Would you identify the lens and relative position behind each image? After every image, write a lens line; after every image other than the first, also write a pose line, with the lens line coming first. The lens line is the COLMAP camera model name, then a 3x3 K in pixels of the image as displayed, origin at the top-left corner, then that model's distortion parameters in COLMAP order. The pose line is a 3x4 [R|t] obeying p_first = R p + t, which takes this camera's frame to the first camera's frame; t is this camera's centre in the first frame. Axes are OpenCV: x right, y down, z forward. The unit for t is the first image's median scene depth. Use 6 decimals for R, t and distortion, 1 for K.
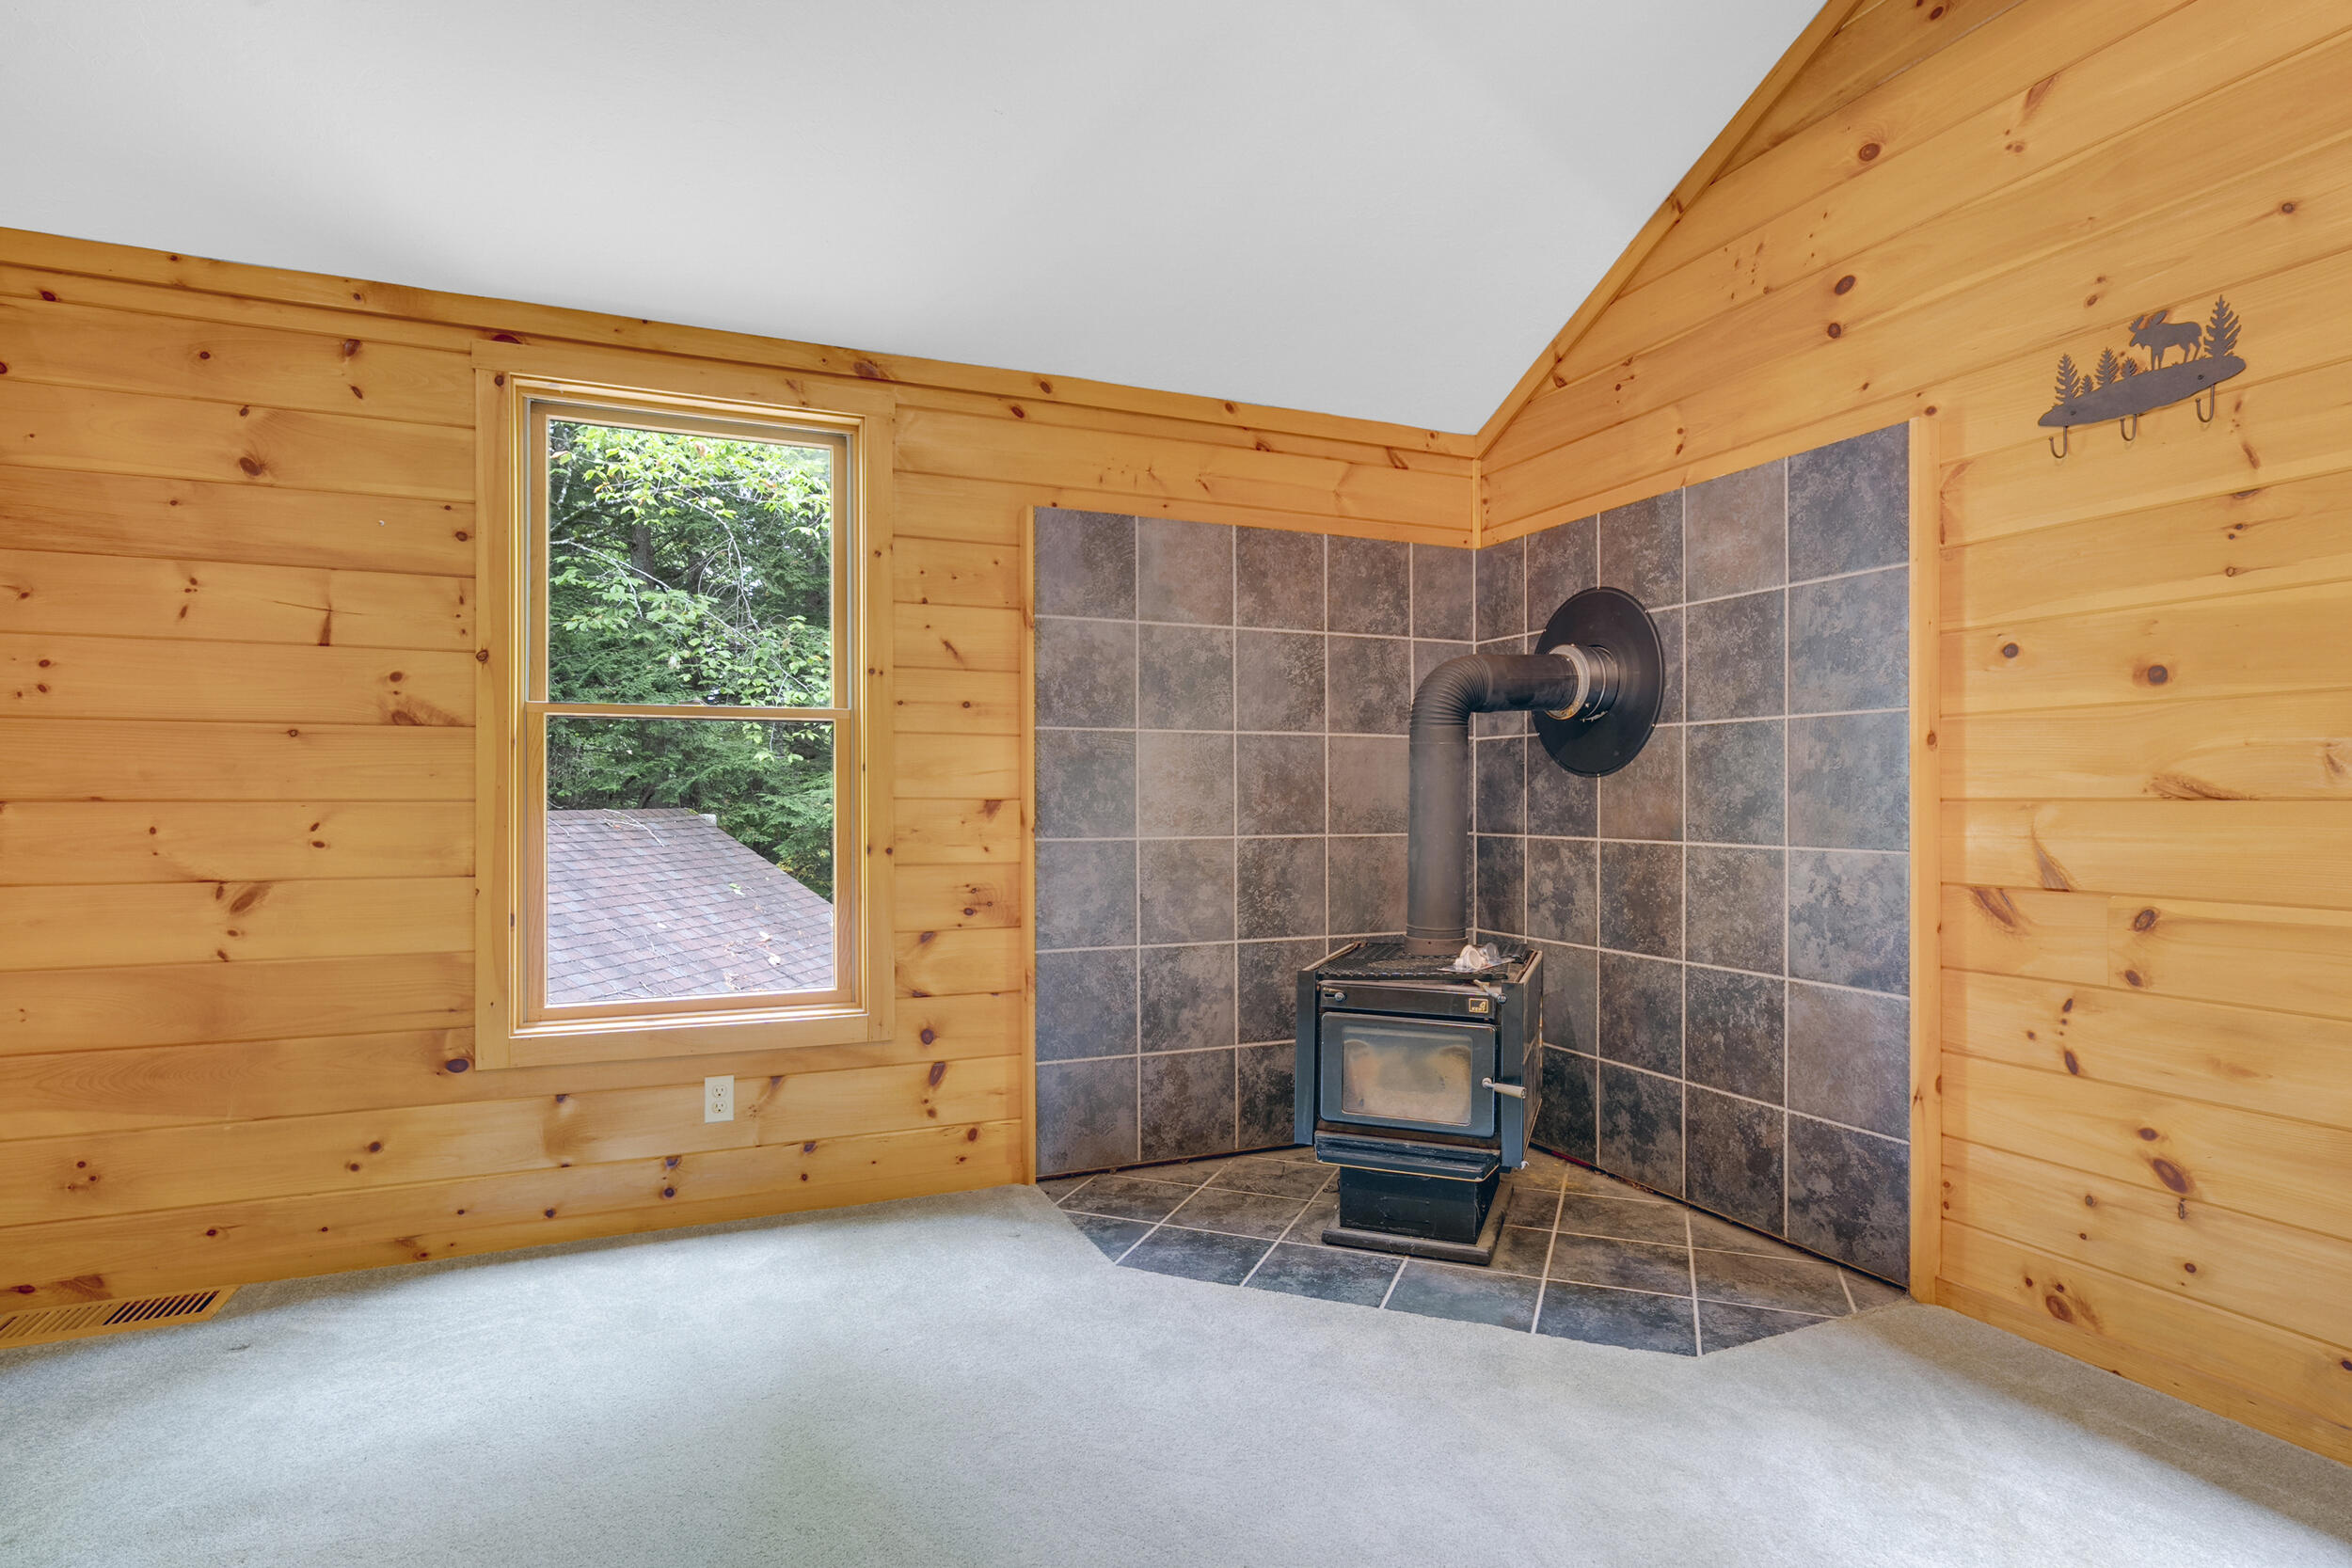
lens RADIAL K [[1094.1, 0, 1176.0], [0, 1094.1, 784.0], [0, 0, 1]] dist [0.001552, 0.000709]
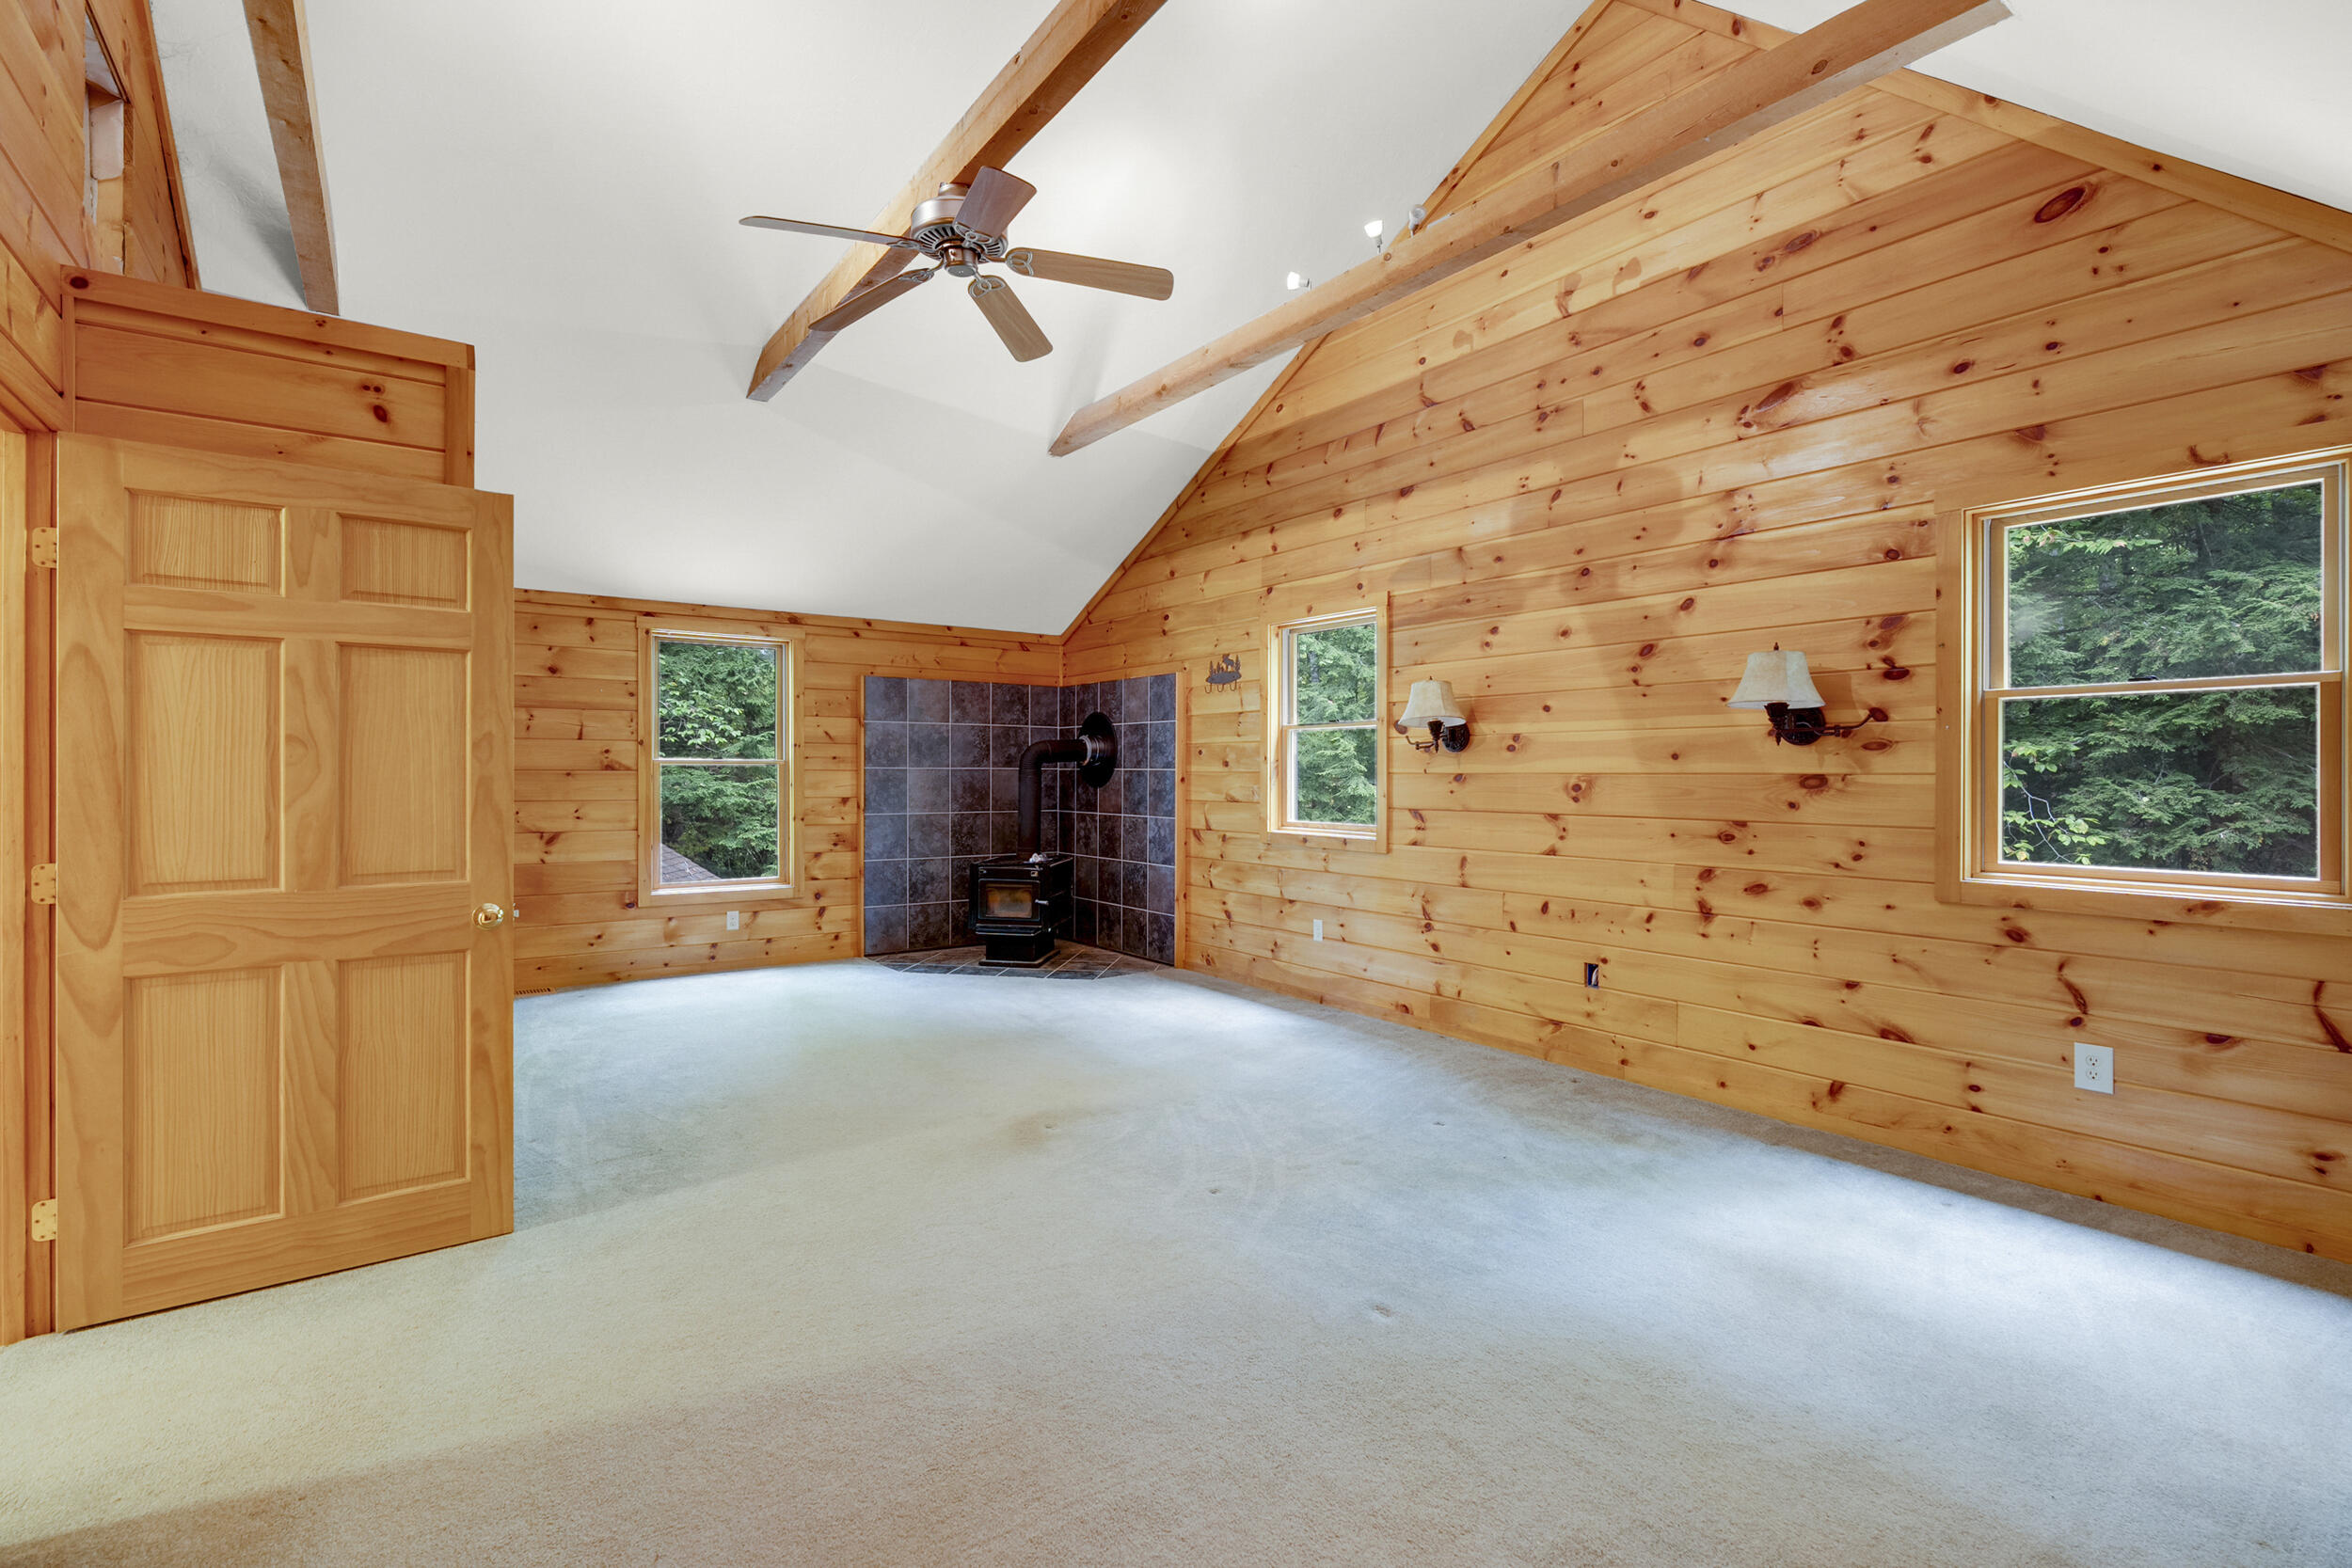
lens RADIAL K [[1080.4, 0, 1166.0], [0, 1080.4, 769.6], [0, 0, 1]] dist [-0.000355, -0.000228]
pose [[0.978772, 0.004527, 0.204901, 0.034882], [-0.007888, 0.999847, 0.015586, -0.091711], [-0.204800, -0.016871, 0.978659, -1.495438]]
